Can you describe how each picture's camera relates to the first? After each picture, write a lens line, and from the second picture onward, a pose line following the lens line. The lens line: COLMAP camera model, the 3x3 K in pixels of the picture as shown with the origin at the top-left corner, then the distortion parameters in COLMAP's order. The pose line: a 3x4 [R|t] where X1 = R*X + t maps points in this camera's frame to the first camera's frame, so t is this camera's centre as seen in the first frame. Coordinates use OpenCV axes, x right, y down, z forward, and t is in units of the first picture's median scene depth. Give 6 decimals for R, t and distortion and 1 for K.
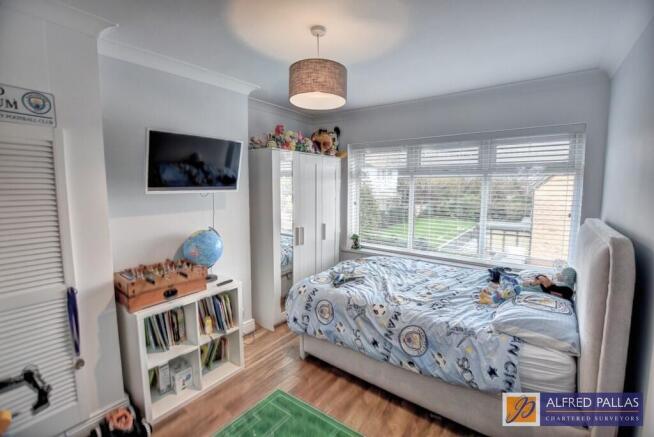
lens RADIAL K [[296.4, 0, 330.4], [0, 296.4, 217.4], [0, 0, 1]] dist [-0.026761, -0.000040]
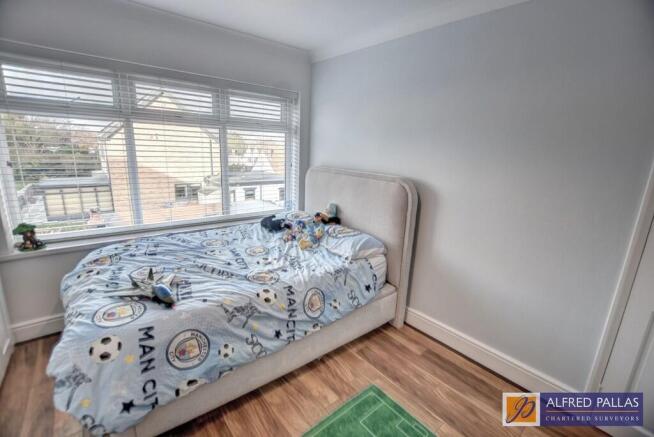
lens RADIAL K [[296.4, 0, 330.4], [0, 296.4, 217.4], [0, 0, 1]] dist [-0.026761, -0.000040]
pose [[0.209438, -0.217499, 0.953326, -0.488610], [0.052269, 0.976045, 0.211199, -0.055612], [-0.976424, 0.005596, 0.215790, 0.611622]]
